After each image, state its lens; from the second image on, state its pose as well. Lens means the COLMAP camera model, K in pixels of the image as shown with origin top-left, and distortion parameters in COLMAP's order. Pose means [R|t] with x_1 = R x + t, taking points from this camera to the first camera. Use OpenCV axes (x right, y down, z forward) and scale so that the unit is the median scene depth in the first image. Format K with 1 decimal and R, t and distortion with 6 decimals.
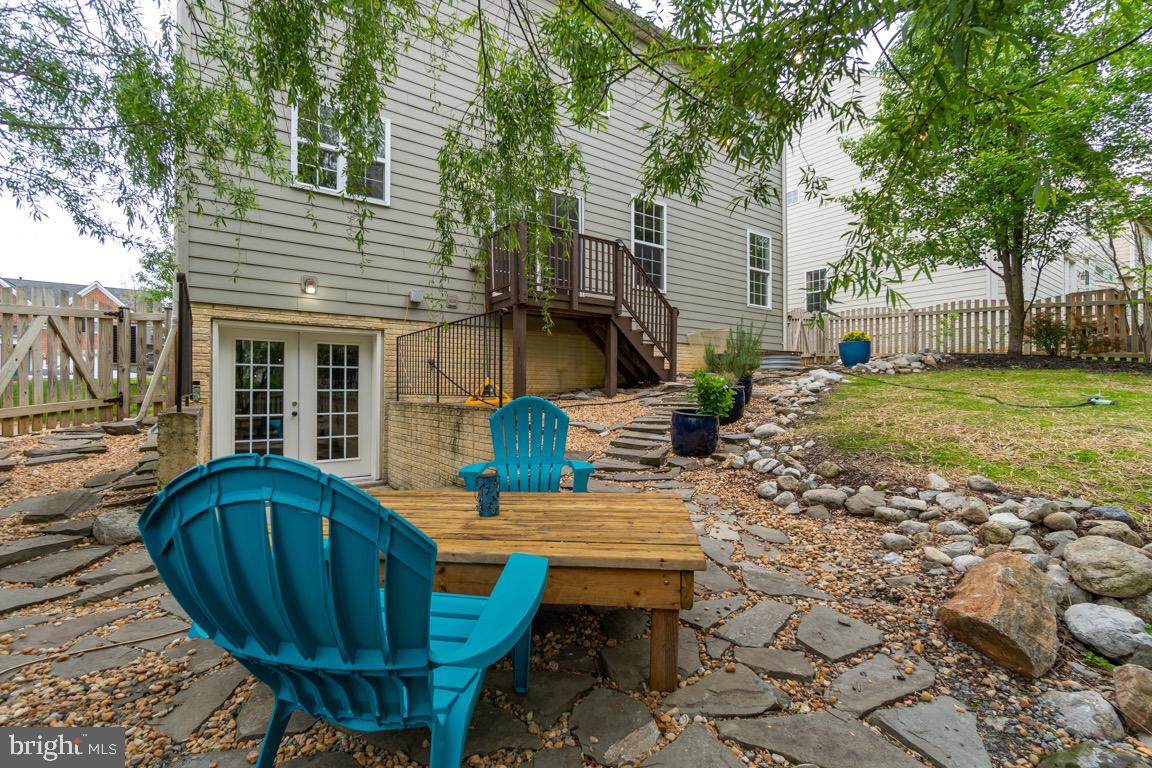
lens RADIAL K [[510.4, 0, 576.0], [0, 510.4, 384.0], [0, 0, 1]] dist [-0.003027, -0.000138]
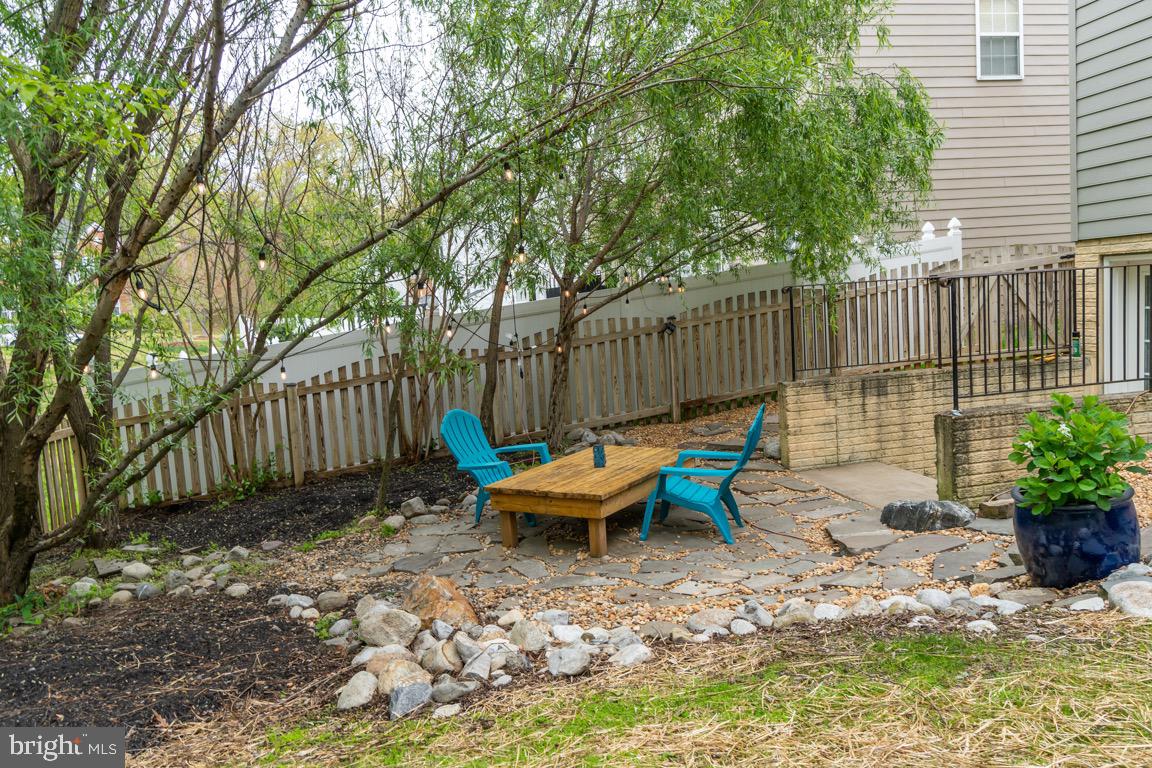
lens RADIAL K [[804.2, 0, 576.0], [0, 804.2, 384.0], [0, 0, 1]] dist [0.000710, 0.000244]
pose [[-0.429761, 0.112181, -0.895947, 0.727277], [0.063983, 0.993541, 0.093710, -0.083603], [0.900673, -0.017052, -0.434163, 0.668819]]
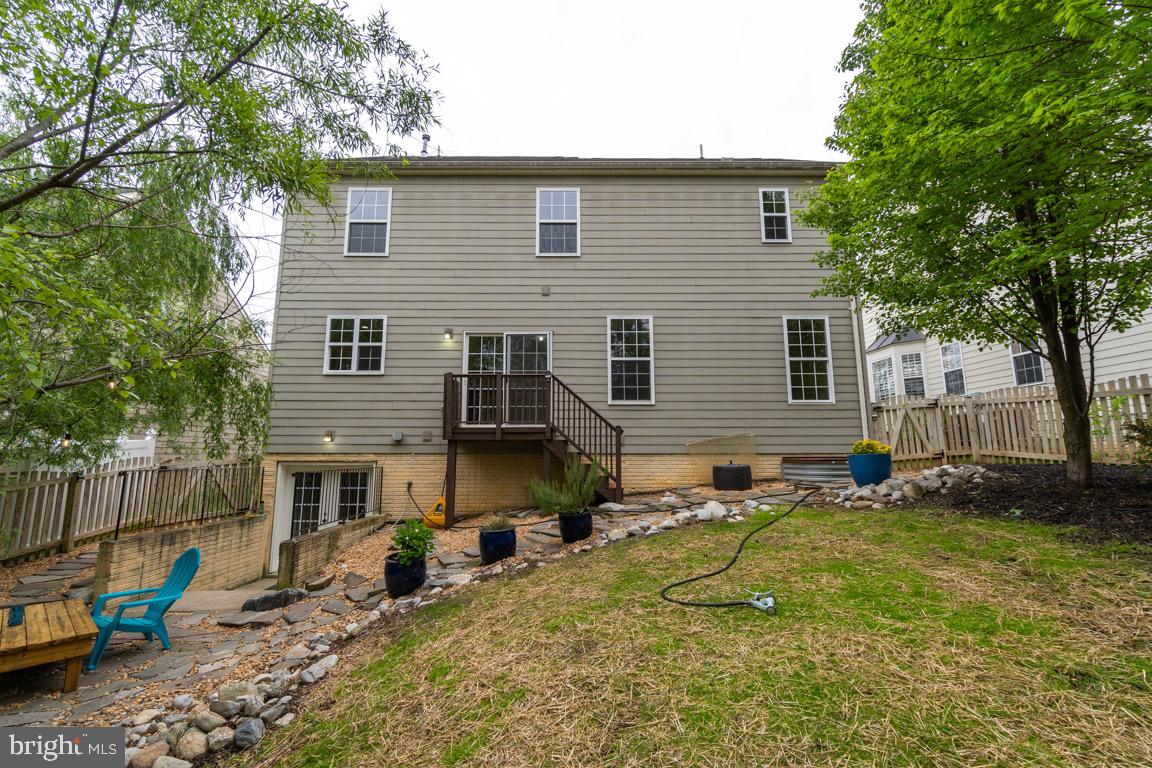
lens RADIAL K [[510.4, 0, 576.0], [0, 510.4, 384.0], [0, 0, 1]] dist [-0.003027, -0.000138]
pose [[0.807612, -0.092662, -0.582388, 0.907548], [0.009871, 0.989564, -0.143758, -0.110602], [0.589631, 0.110352, 0.800098, 0.177031]]
